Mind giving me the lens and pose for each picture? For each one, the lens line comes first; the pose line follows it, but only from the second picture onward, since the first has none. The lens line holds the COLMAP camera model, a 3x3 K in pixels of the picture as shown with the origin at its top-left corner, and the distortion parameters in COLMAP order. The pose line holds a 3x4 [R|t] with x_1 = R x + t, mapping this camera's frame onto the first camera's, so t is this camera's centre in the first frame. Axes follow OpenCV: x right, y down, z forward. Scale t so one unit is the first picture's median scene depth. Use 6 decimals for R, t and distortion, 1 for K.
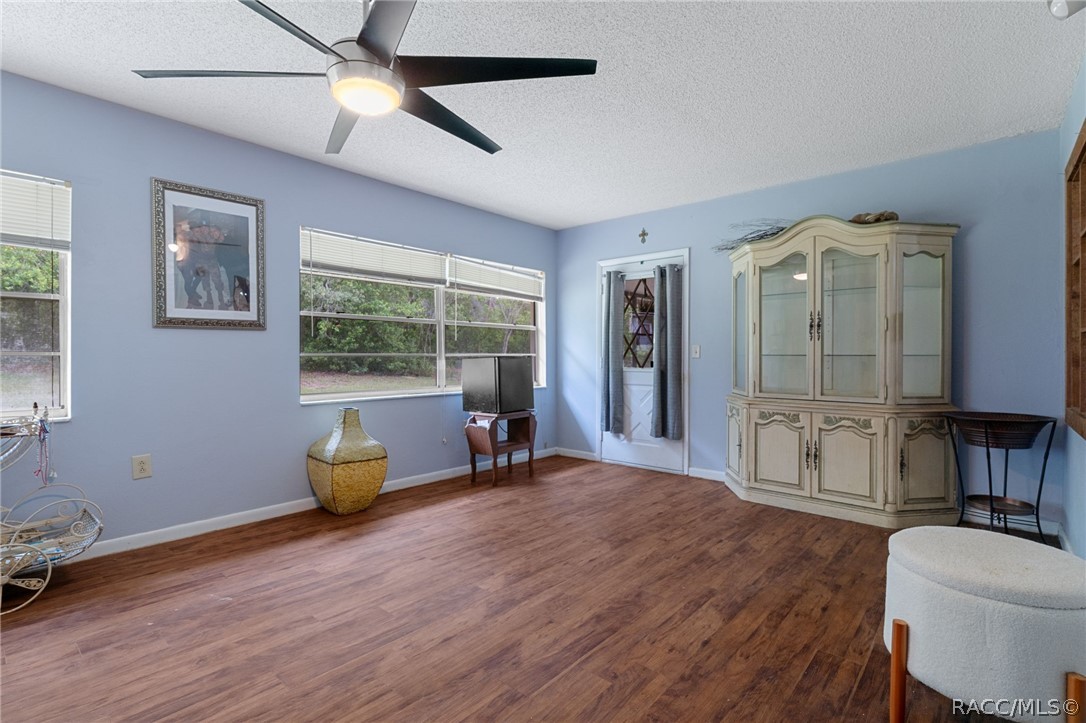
lens RADIAL K [[518.1, 0, 547.6], [0, 518.1, 356.8], [0, 0, 1]] dist [0.004197, -0.001873]
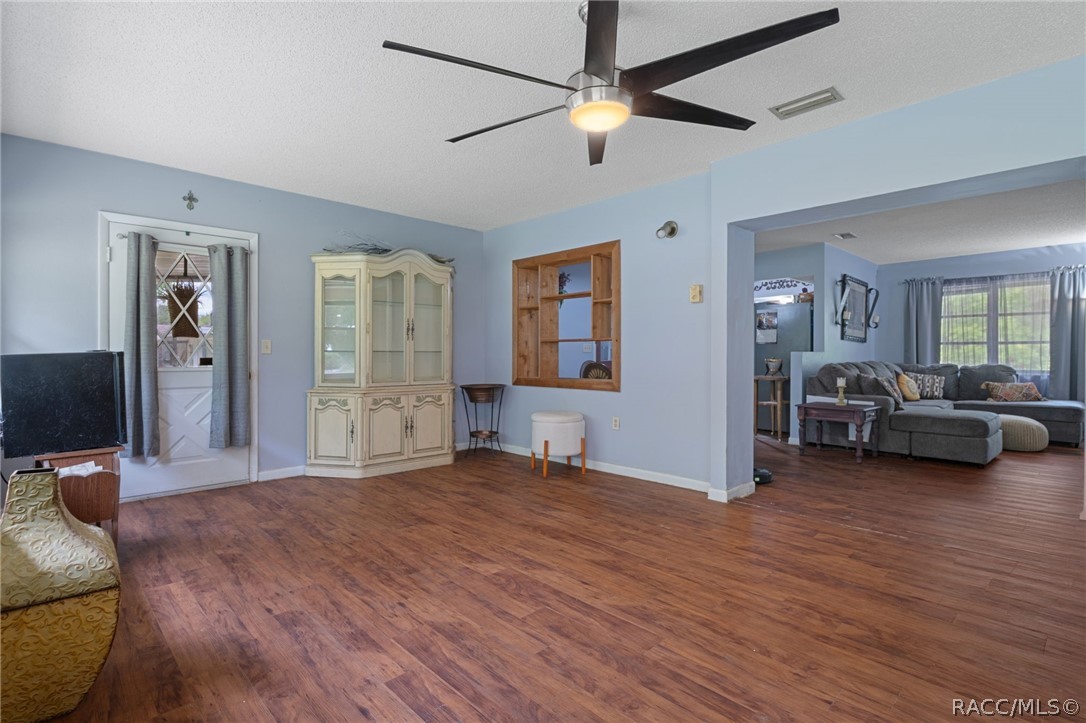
lens RADIAL K [[518.1, 0, 538.7], [0, 518.1, 355.1], [0, 0, 1]] dist [0.004197, -0.001873]
pose [[0.093443, -0.003180, 0.995620, -0.877089], [-0.000575, 0.999995, 0.003248, 0.002064], [-0.995624, -0.000876, 0.093441, 0.614883]]
